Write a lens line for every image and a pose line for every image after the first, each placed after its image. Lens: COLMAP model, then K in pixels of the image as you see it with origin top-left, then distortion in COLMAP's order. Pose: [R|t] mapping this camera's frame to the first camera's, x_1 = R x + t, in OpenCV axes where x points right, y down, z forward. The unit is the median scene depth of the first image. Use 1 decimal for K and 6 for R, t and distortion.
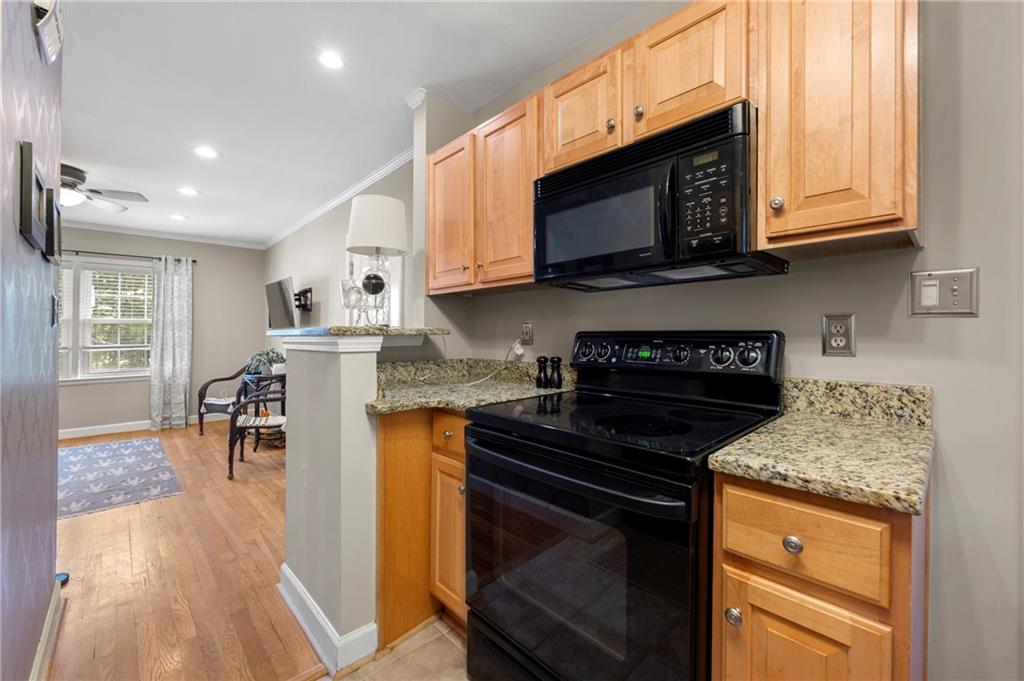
lens RADIAL K [[417.3, 0, 513.3], [0, 417.3, 325.3], [0, 0, 1]] dist [-0.001767, -0.000128]
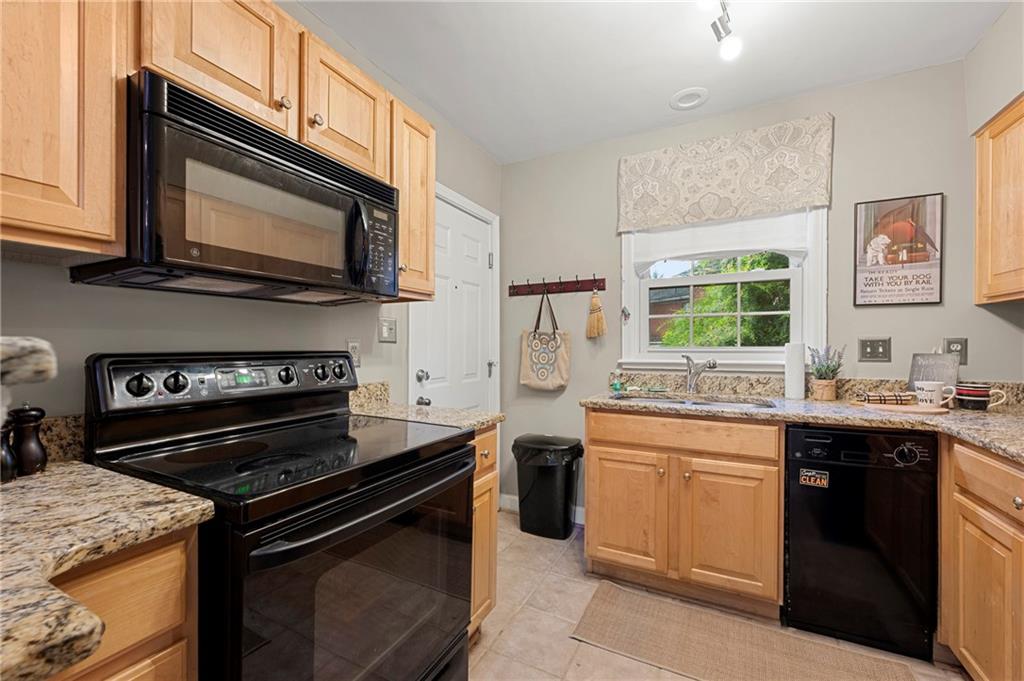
lens RADIAL K [[413.2, 0, 513.7], [0, 413.2, 348.3], [0, 0, 1]] dist [-0.000482, 0.000141]
pose [[-0.333978, 0.000765, 0.942580, -0.206713], [-0.012586, 0.999907, -0.005271, 0.001532], [-0.942497, -0.013624, -0.333938, 0.248339]]
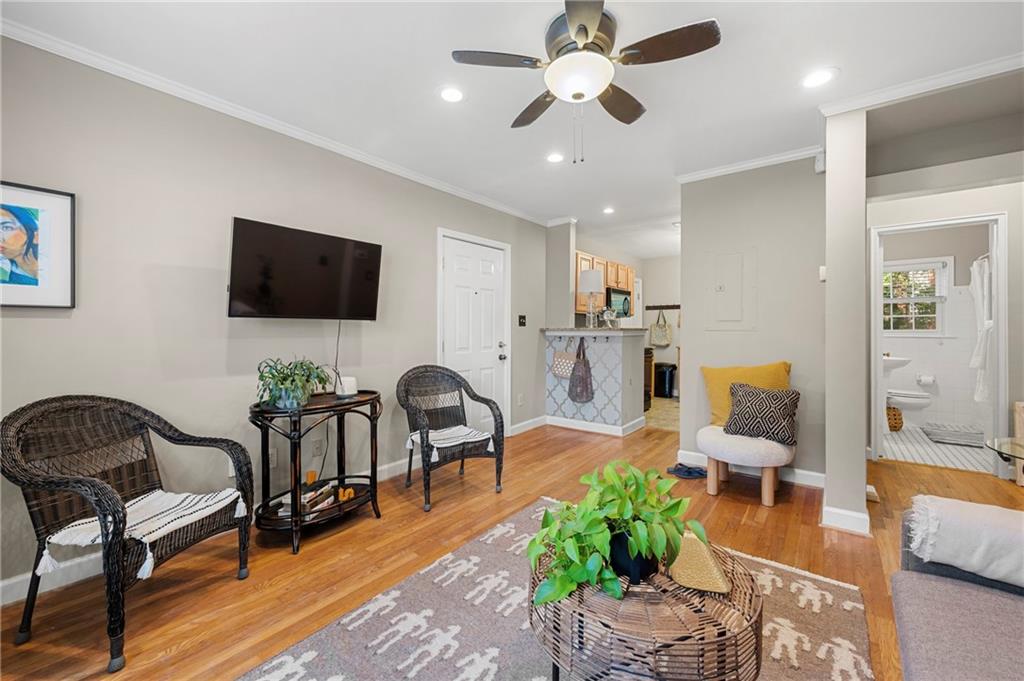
lens RADIAL K [[414.4, 0, 508.5], [0, 414.4, 334.7], [0, 0, 1]] dist [-0.001114, 0.000254]
pose [[-0.147072, -0.003358, 0.989120, -1.115364], [-0.019226, 0.999815, 0.000535, 0.024144], [-0.988939, -0.018939, -0.147109, 0.800850]]
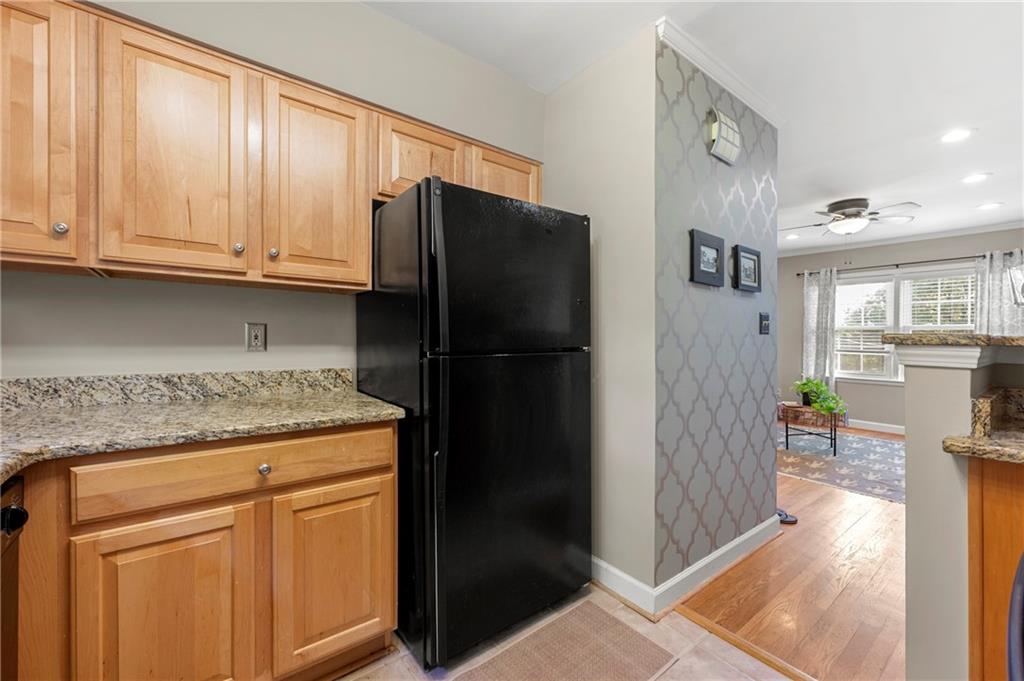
lens RADIAL K [[414.4, 0, 508.5], [0, 414.4, 334.7], [0, 0, 1]] dist [-0.001114, 0.000254]
pose [[-0.102760, -0.000308, -0.994706, 0.146596], [0.008135, 0.999966, -0.001150, -0.000320], [0.994673, -0.008210, -0.102754, 0.091852]]
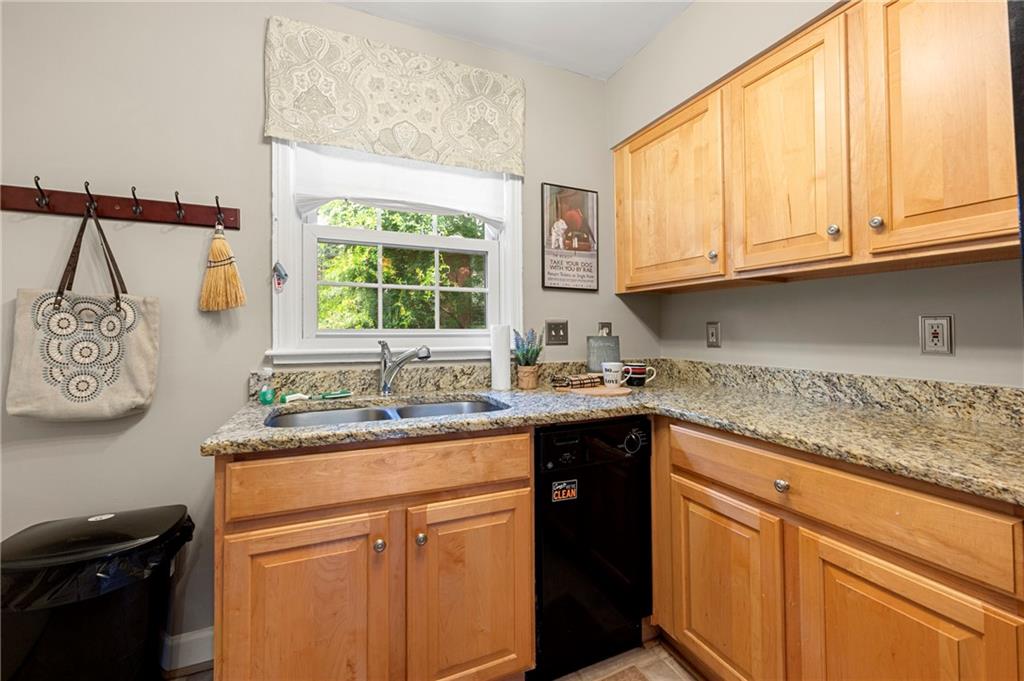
lens RADIAL K [[415.8, 0, 507.4], [0, 415.8, 330.0], [0, 0, 1]] dist [-0.001151, 0.000009]
pose [[-0.937729, 0.006550, 0.347306, -0.029835], [-0.001737, 0.999721, -0.023545, 0.003321], [-0.347364, -0.022682, -0.937456, 0.175133]]
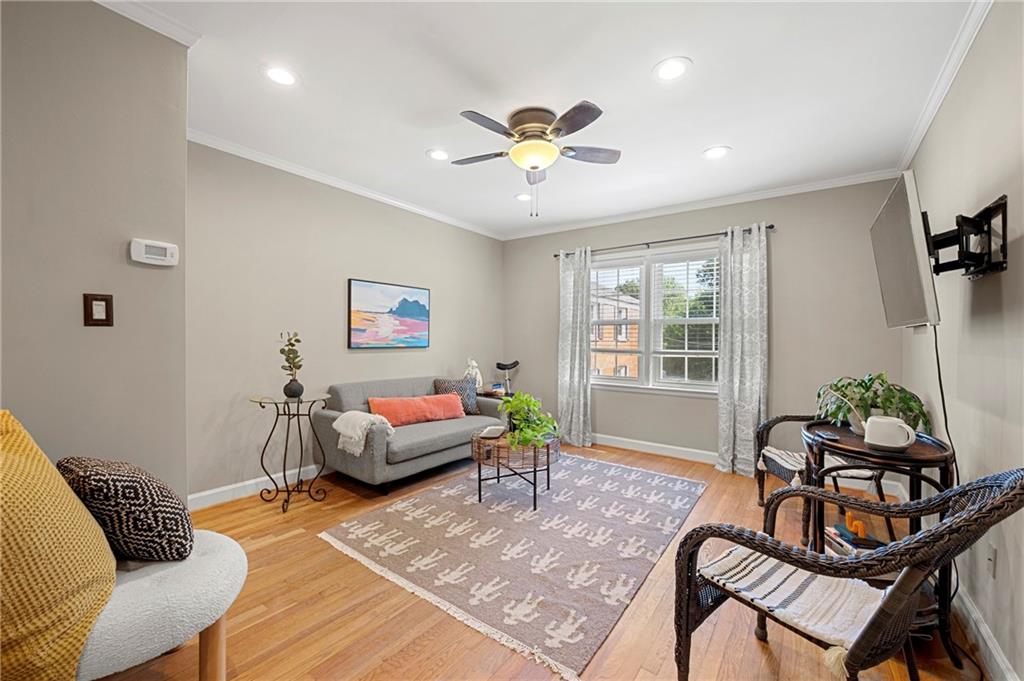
lens RADIAL K [[410.4, 0, 509.1], [0, 410.4, 332.5], [0, 0, 1]] dist [-0.000473, 0.000048]
pose [[0.174852, -0.006245, -0.984575, -0.235669], [0.010292, 0.999937, -0.004514, 0.012822], [0.984541, -0.009344, 0.174905, 0.557582]]
